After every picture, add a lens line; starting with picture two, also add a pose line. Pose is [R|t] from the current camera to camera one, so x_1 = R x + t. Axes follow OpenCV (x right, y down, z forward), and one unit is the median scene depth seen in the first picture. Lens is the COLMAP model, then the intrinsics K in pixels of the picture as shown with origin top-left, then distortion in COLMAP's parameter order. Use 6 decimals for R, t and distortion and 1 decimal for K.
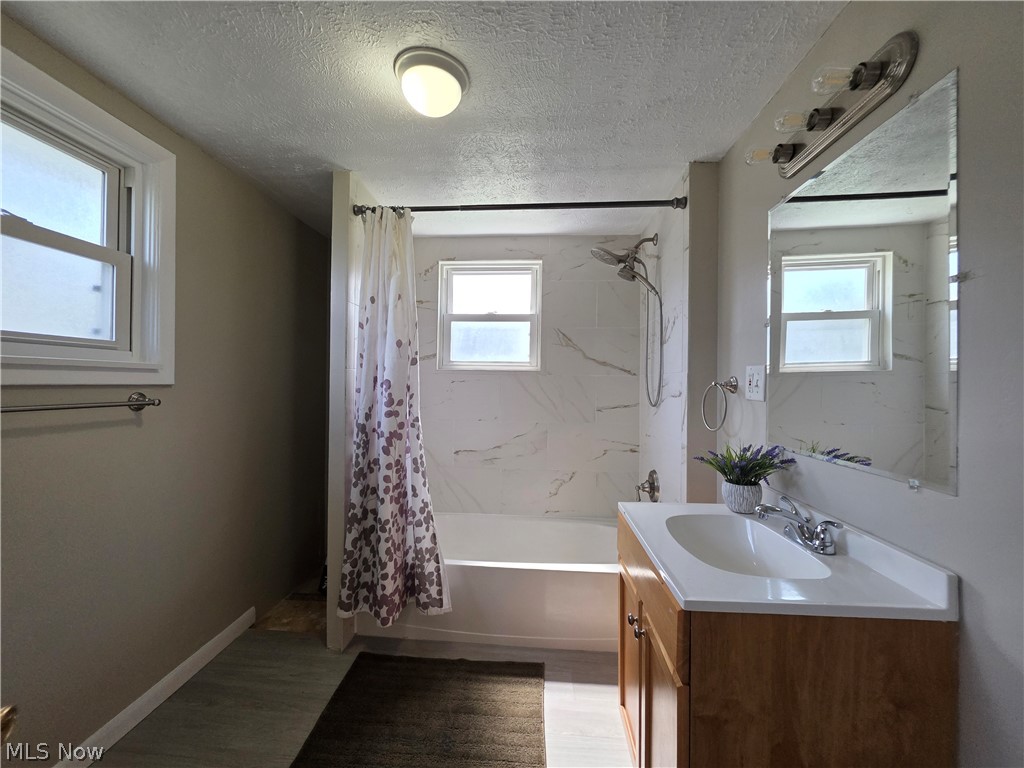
lens RADIAL K [[410.2, 0, 509.5], [0, 410.2, 378.9], [0, 0, 1]] dist [0.002349, -0.000333]
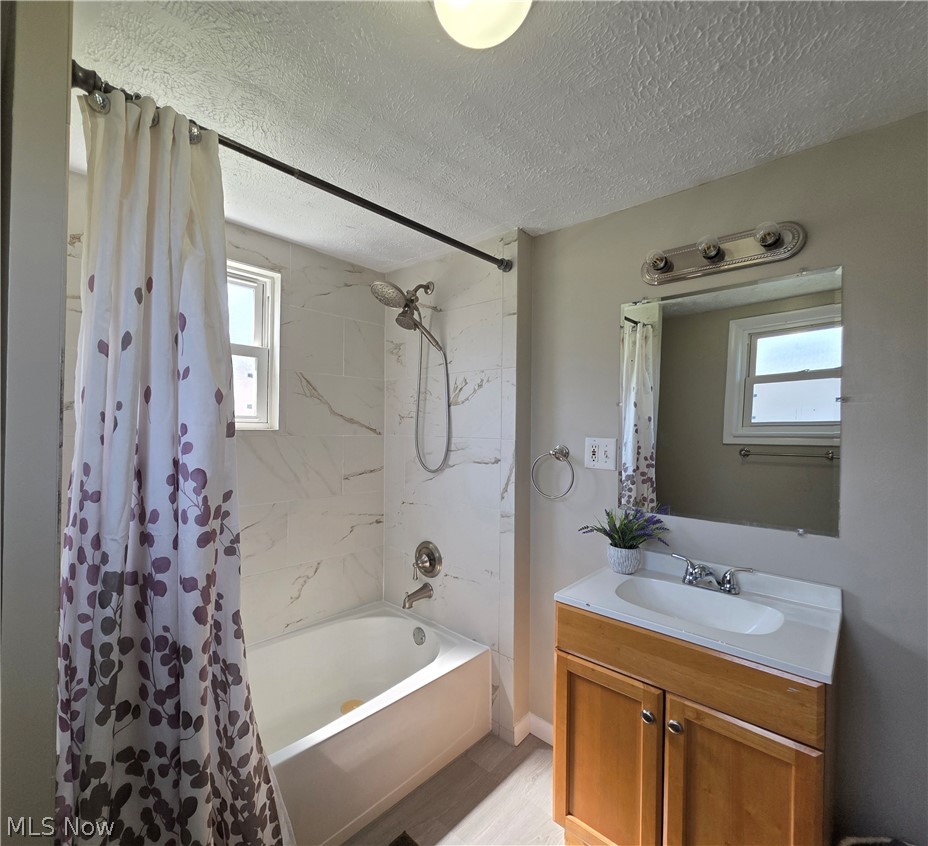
lens RADIAL K [[448.5, 0, 459.8], [0, 448.5, 425.3], [0, 0, 1]] dist [-0.001298, -0.000098]
pose [[0.654544, 0.004942, 0.756008, -0.453699], [-0.013307, 0.999899, 0.004985, -0.052851], [-0.755907, -0.013324, 0.654544, 0.379124]]
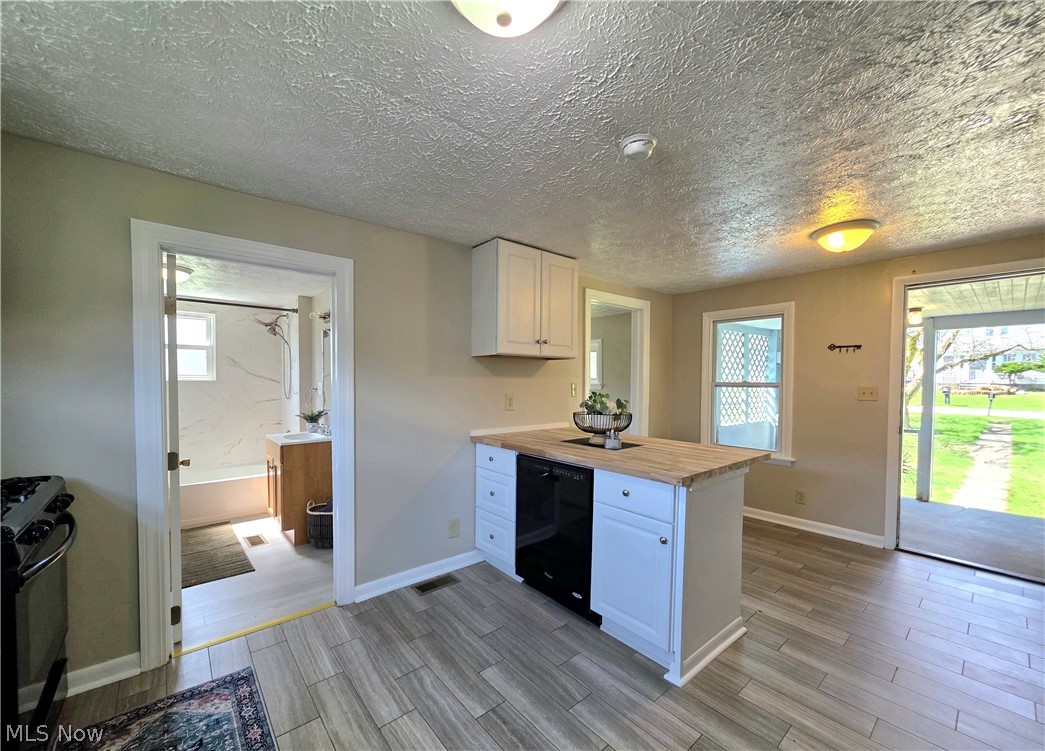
lens RADIAL K [[419.2, 0, 521.3], [0, 419.2, 390.0], [0, 0, 1]] dist [0.002549, -0.000296]
pose [[0.714207, -0.024027, 0.699522, -0.345676], [-0.001277, 0.999364, 0.035630, -0.065556], [-0.699934, -0.026341, 0.713722, -1.618377]]
